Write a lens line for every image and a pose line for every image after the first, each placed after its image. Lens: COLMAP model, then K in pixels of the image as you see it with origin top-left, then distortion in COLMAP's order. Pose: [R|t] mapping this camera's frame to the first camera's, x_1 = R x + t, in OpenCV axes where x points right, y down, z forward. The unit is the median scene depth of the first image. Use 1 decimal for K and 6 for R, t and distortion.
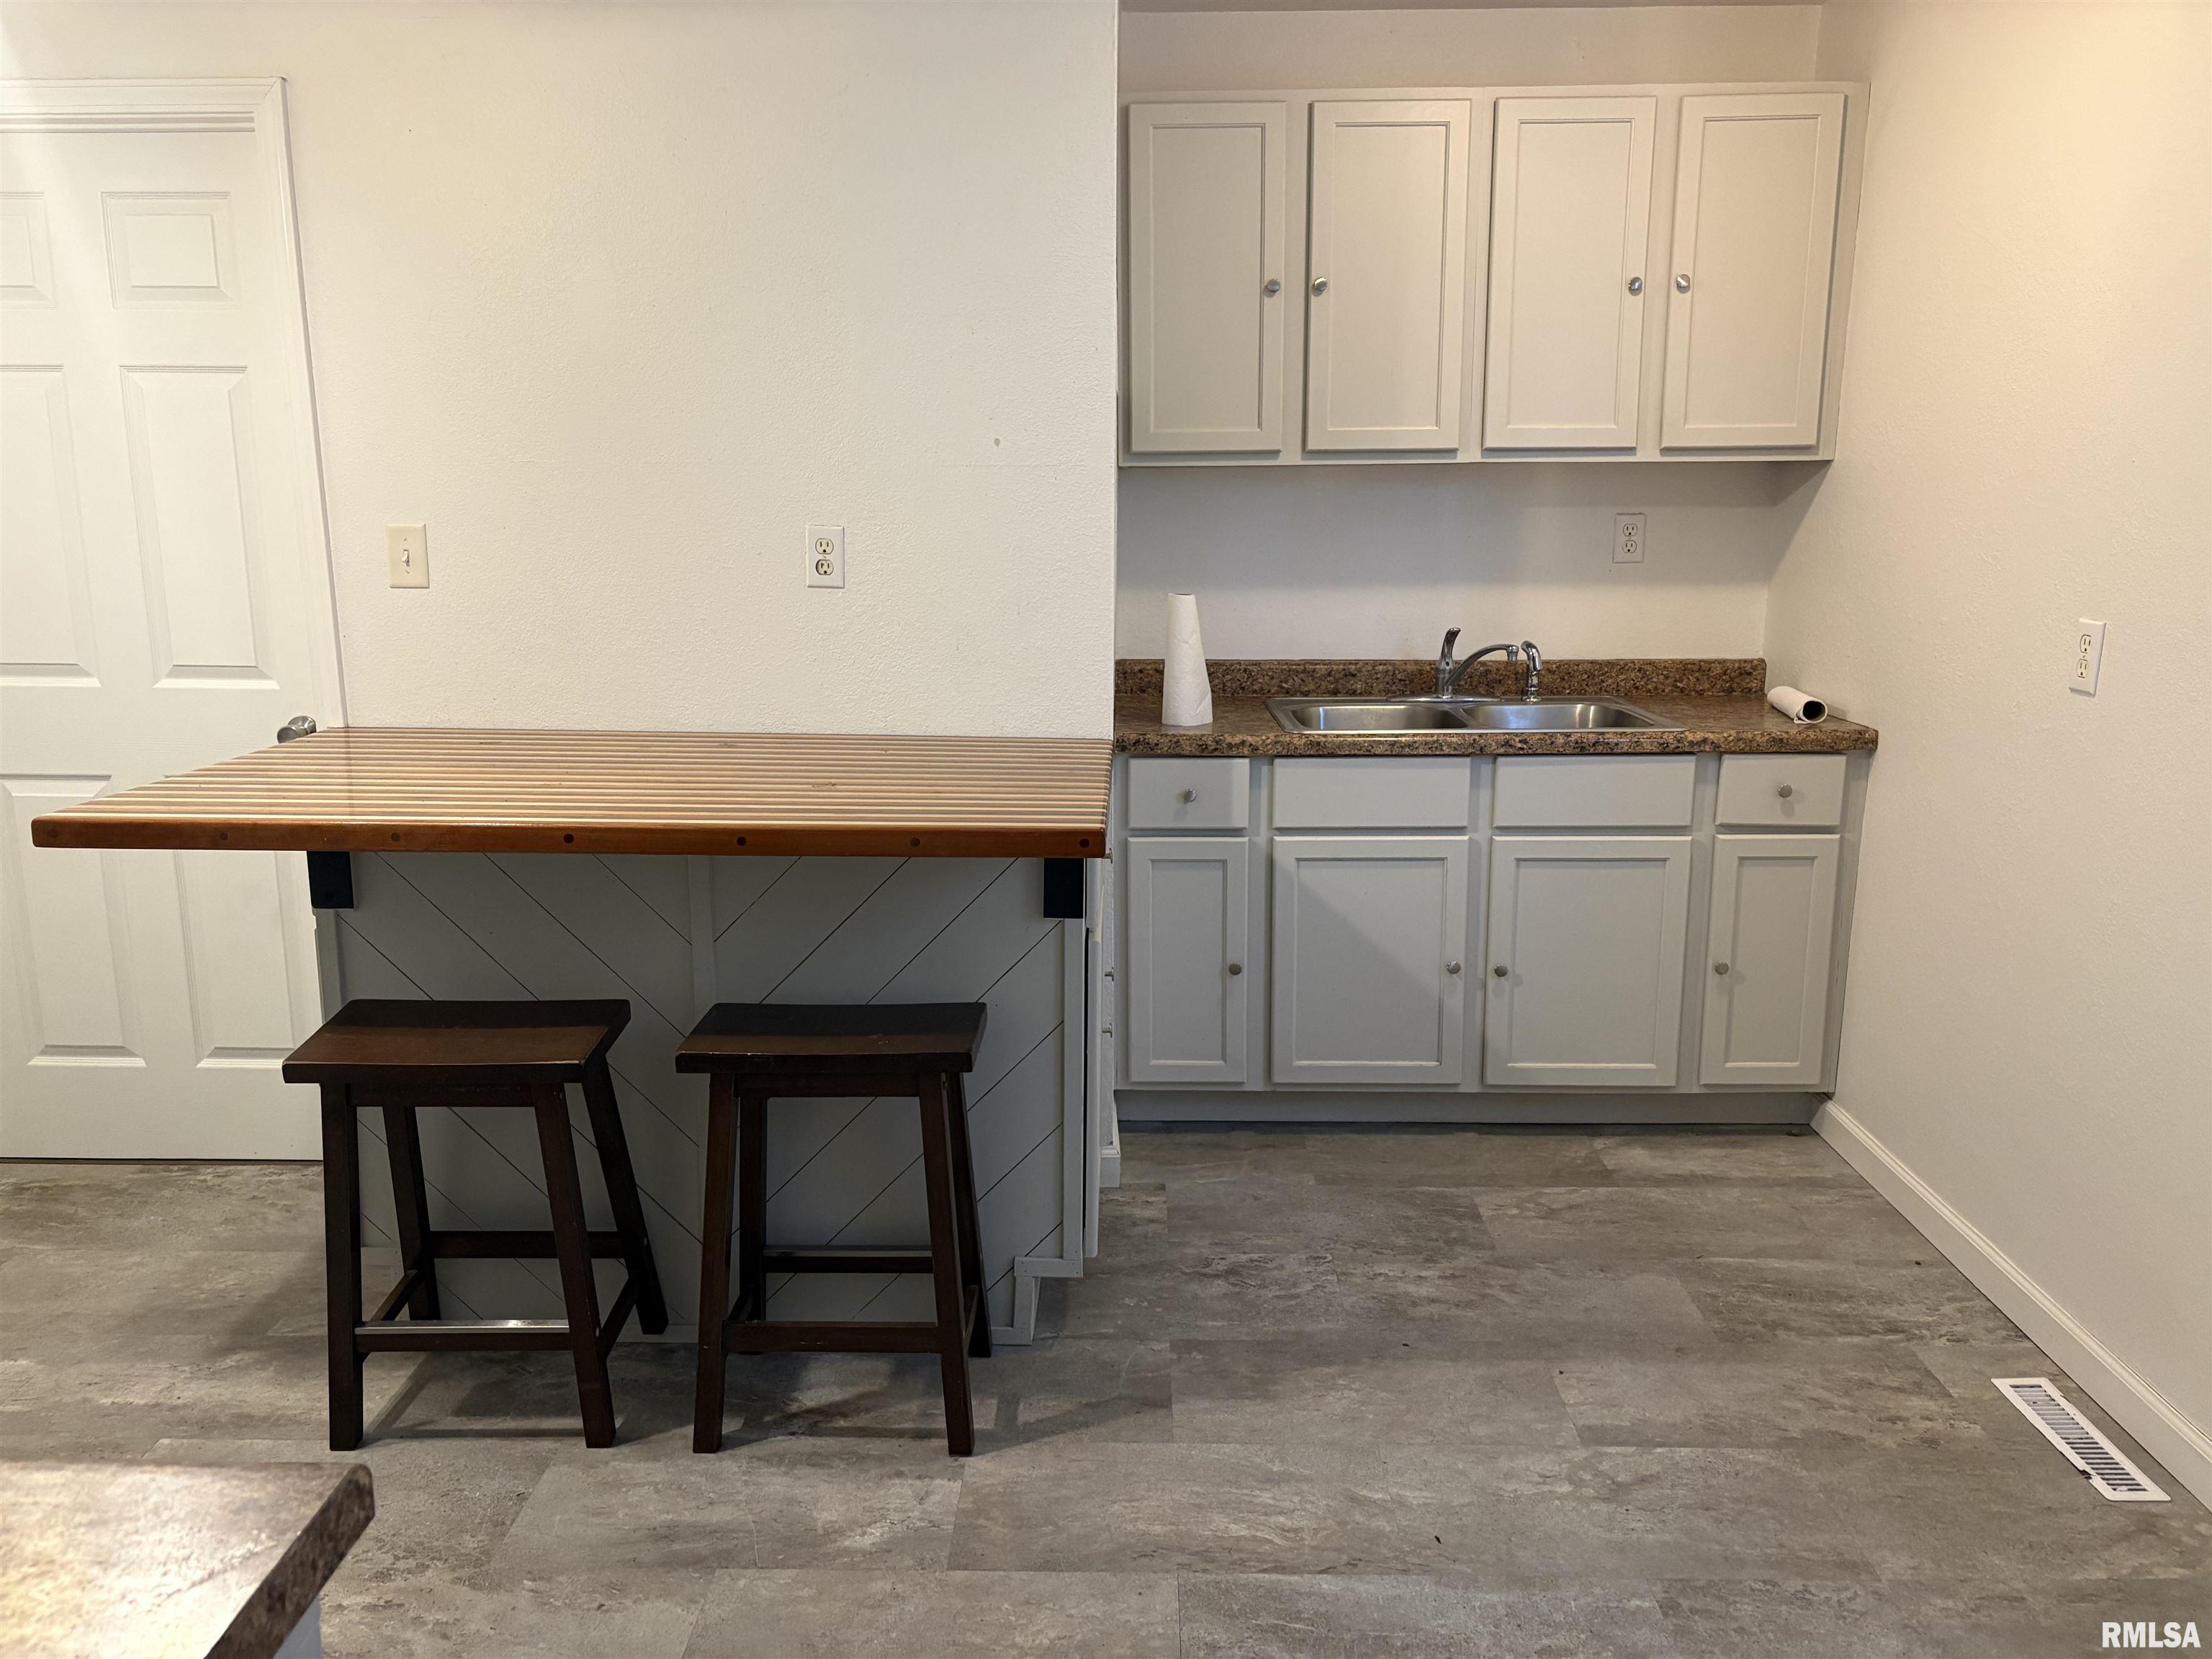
lens RADIAL K [[1675.4, 0, 1104.3], [0, 1675.4, 826.4], [0, 0, 1]] dist [0.026939, -0.006163]
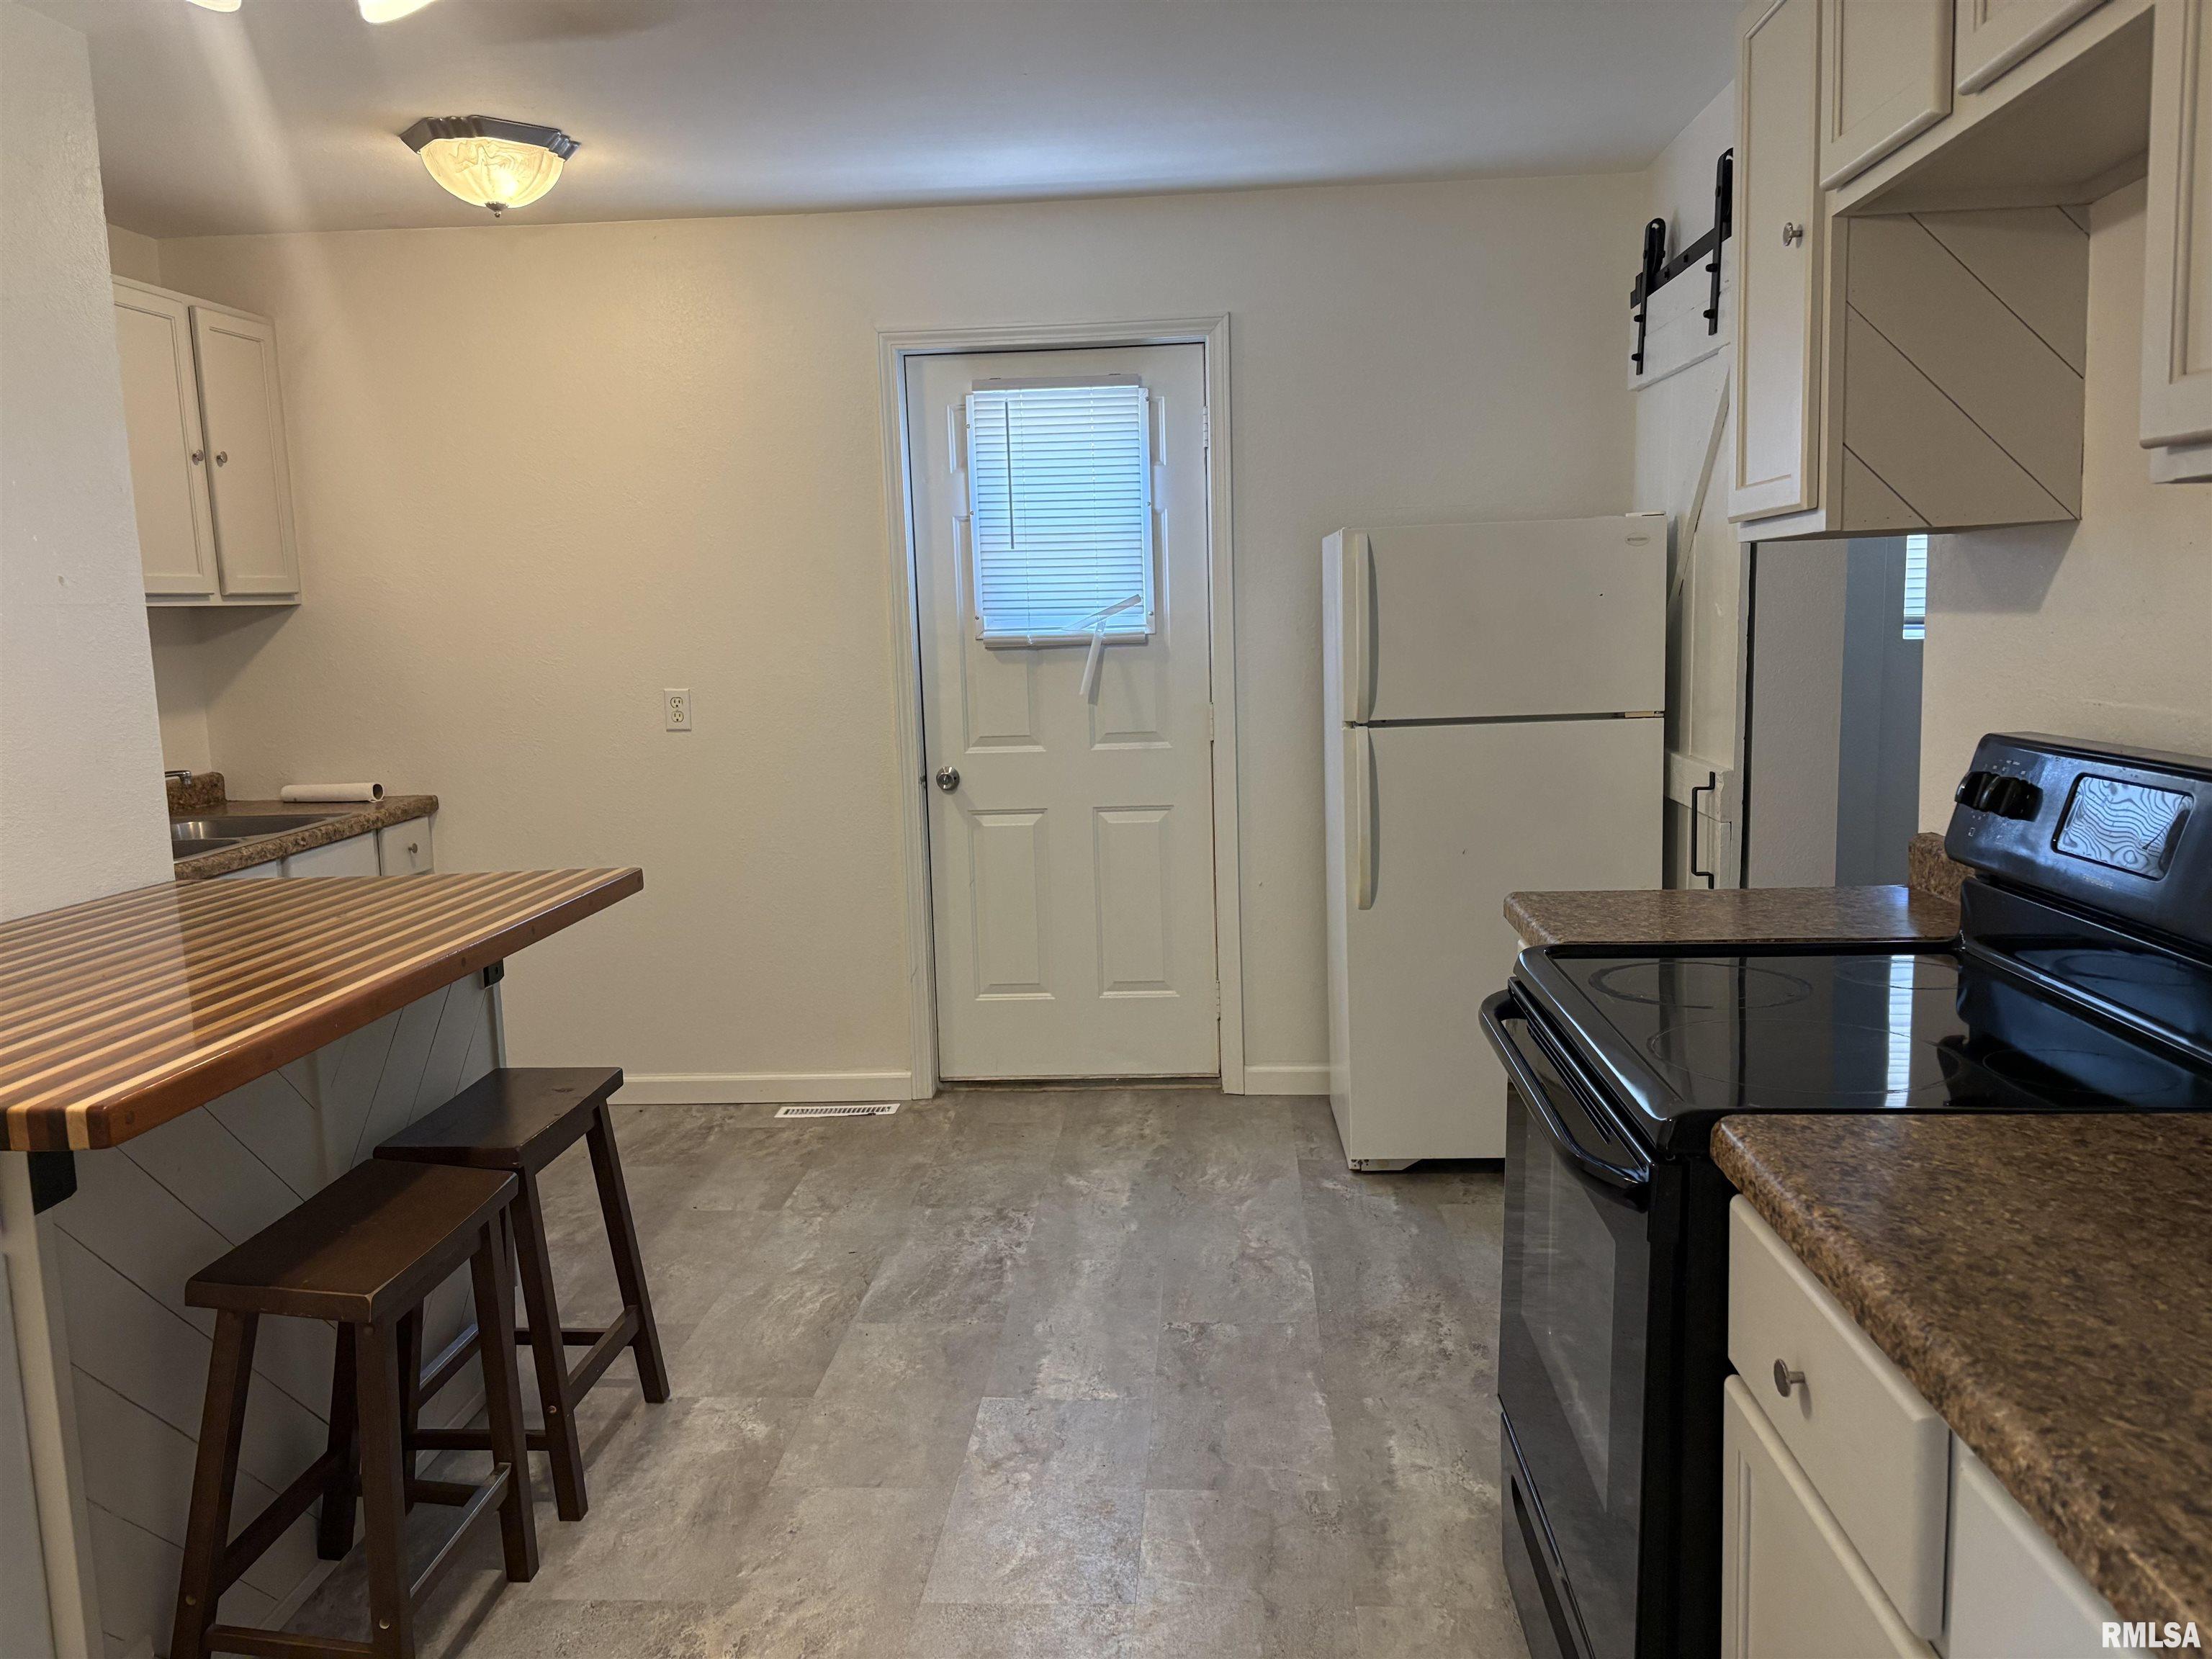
lens RADIAL K [[1675.4, 0, 1108.0], [0, 1675.4, 828.9], [0, 0, 1]] dist [0.026939, -0.006163]
pose [[0.047833, -0.136609, 0.989470, -1.195577], [0.231600, 0.965124, 0.122052, -0.096446], [-0.971635, 0.223323, 0.077803, 0.494100]]
